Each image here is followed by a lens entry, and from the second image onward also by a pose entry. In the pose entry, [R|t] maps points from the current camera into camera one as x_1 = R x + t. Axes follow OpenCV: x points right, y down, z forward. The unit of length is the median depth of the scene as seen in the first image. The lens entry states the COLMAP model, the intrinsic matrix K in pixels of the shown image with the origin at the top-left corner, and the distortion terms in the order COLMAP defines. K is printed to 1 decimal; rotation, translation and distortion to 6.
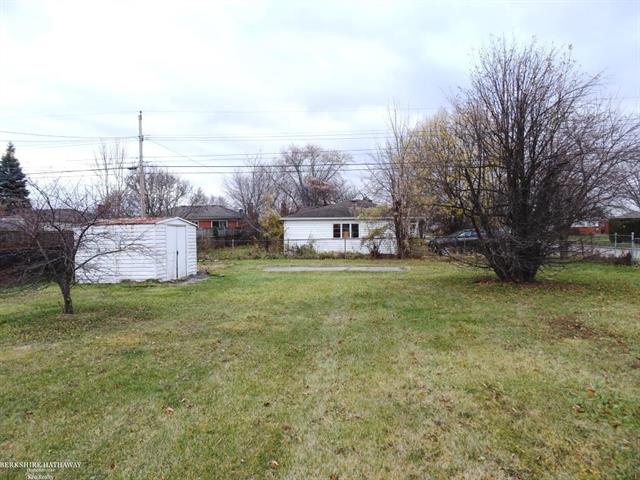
lens RADIAL K [[451.7, 0, 321.5], [0, 451.7, 240.4], [0, 0, 1]] dist [-0.001672, 0.001193]
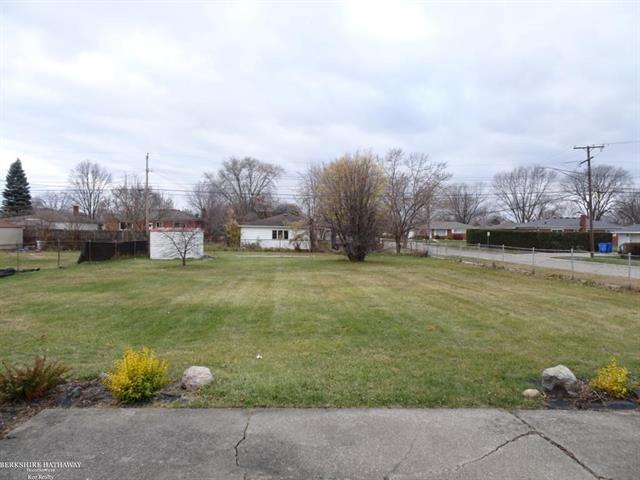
lens RADIAL K [[451.7, 0, 321.2], [0, 451.7, 242.6], [0, 0, 1]] dist [-0.001672, 0.001193]
pose [[0.987351, 0.022355, 0.156968, -0.054360], [-0.023768, 0.999692, 0.007129, -0.008262], [-0.156760, -0.010770, 0.987578, -0.618702]]
